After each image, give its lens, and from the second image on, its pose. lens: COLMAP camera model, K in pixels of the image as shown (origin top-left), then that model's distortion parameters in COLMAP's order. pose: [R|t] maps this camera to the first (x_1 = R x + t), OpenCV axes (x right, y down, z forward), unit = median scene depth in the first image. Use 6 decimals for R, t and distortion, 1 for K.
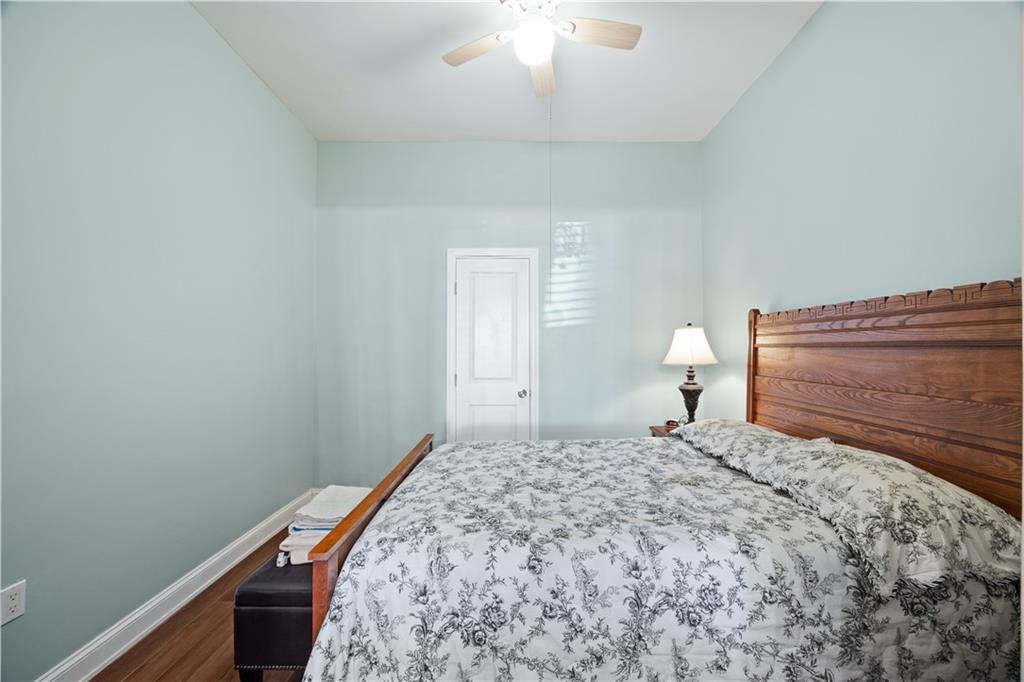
lens RADIAL K [[394.0, 0, 510.7], [0, 394.0, 347.5], [0, 0, 1]] dist [-0.001955, 0.000135]
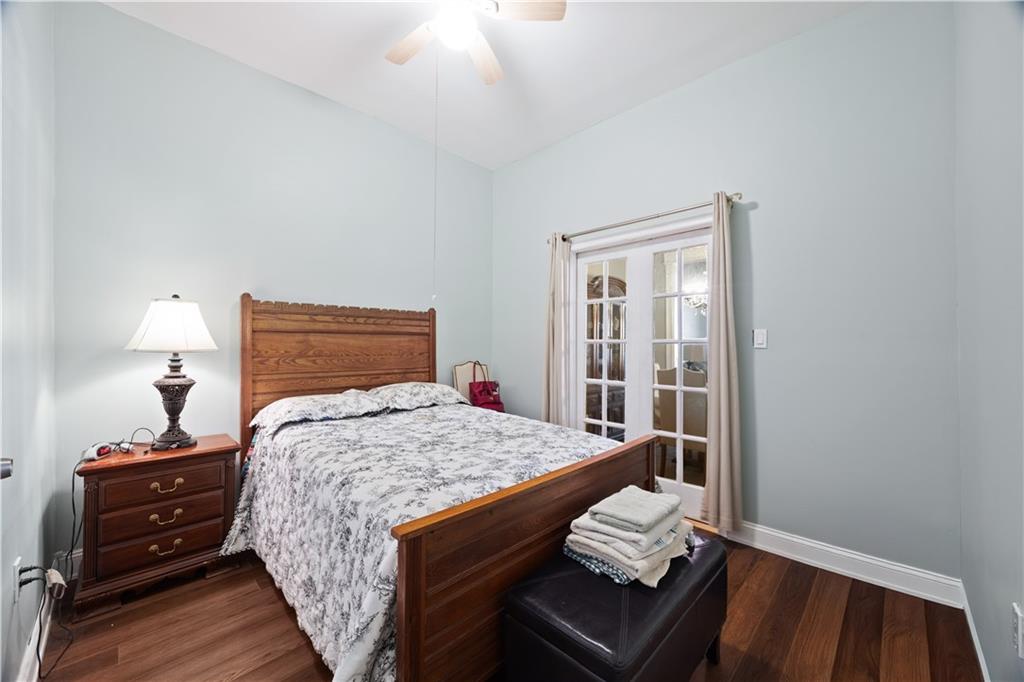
lens RADIAL K [[394.0, 0, 511.8], [0, 394.0, 340.7], [0, 0, 1]] dist [-0.001955, 0.000135]
pose [[-0.714364, 0.004896, 0.699757, -0.524889], [-0.005560, 0.999904, -0.012672, 0.031133], [-0.699752, -0.012944, -0.714269, 1.115357]]
